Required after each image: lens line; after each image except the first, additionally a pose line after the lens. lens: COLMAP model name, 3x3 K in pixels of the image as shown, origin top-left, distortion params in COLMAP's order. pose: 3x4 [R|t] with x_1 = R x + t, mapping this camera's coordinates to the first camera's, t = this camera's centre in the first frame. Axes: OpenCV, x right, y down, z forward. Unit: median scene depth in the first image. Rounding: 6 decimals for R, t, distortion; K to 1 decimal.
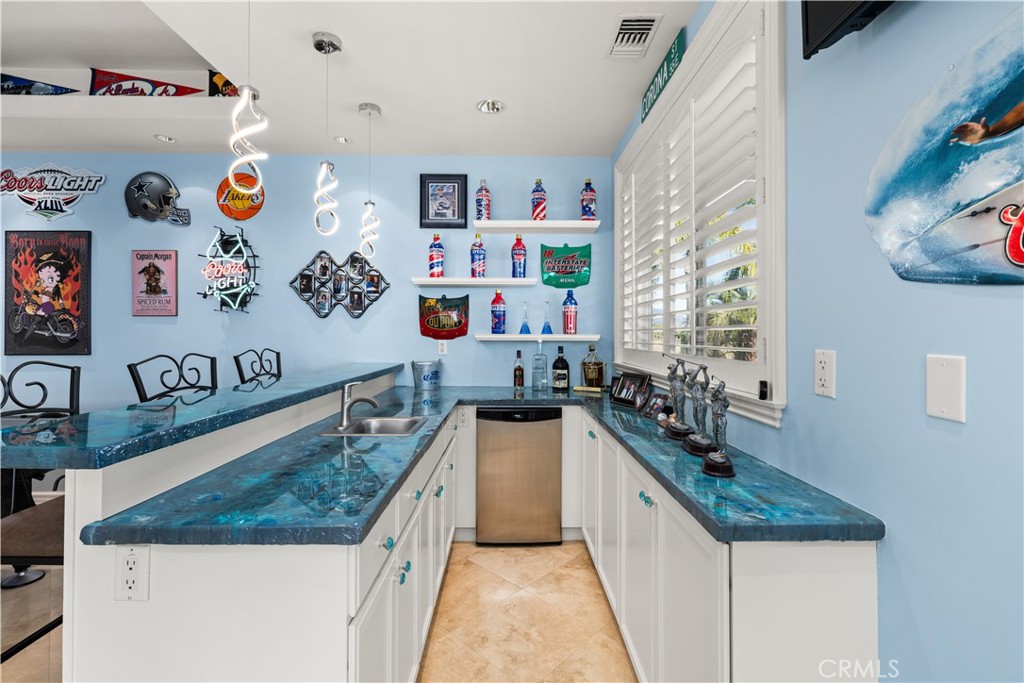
lens RADIAL K [[451.1, 0, 514.1], [0, 451.1, 330.3], [0, 0, 1]] dist [0.001988, 0.000119]
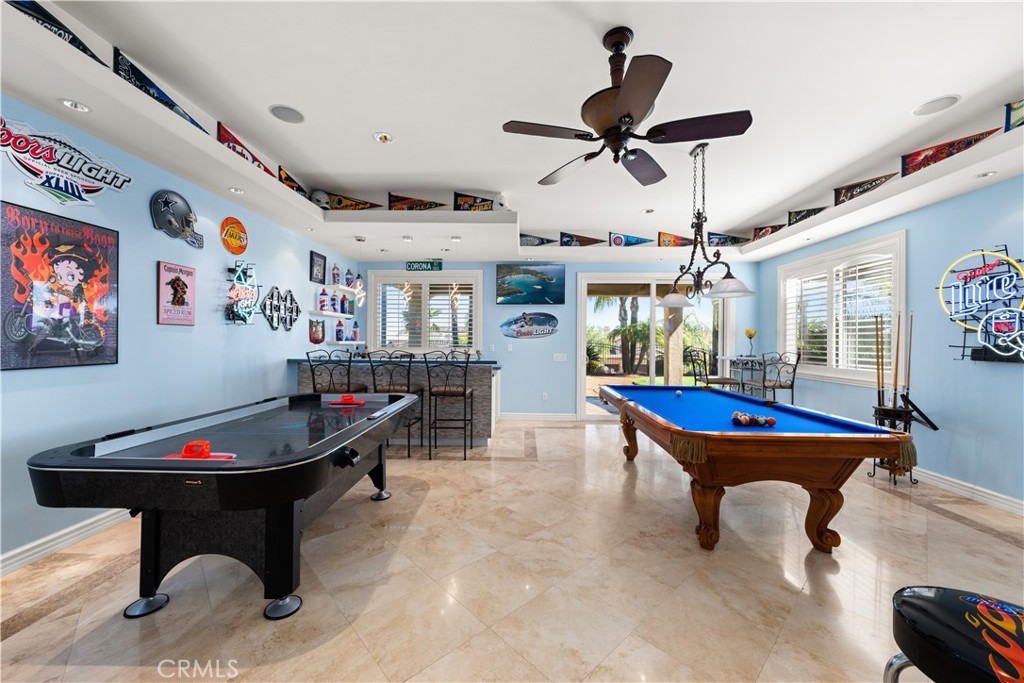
lens RADIAL K [[398.8, 0, 512.3], [0, 398.8, 341.5], [0, 0, 1]] dist [-0.003698, -0.000552]
pose [[0.042901, -0.001138, 0.999079, -1.726800], [-0.019252, 0.999813, 0.001965, -0.009079], [-0.998894, -0.019319, 0.042871, 0.143549]]
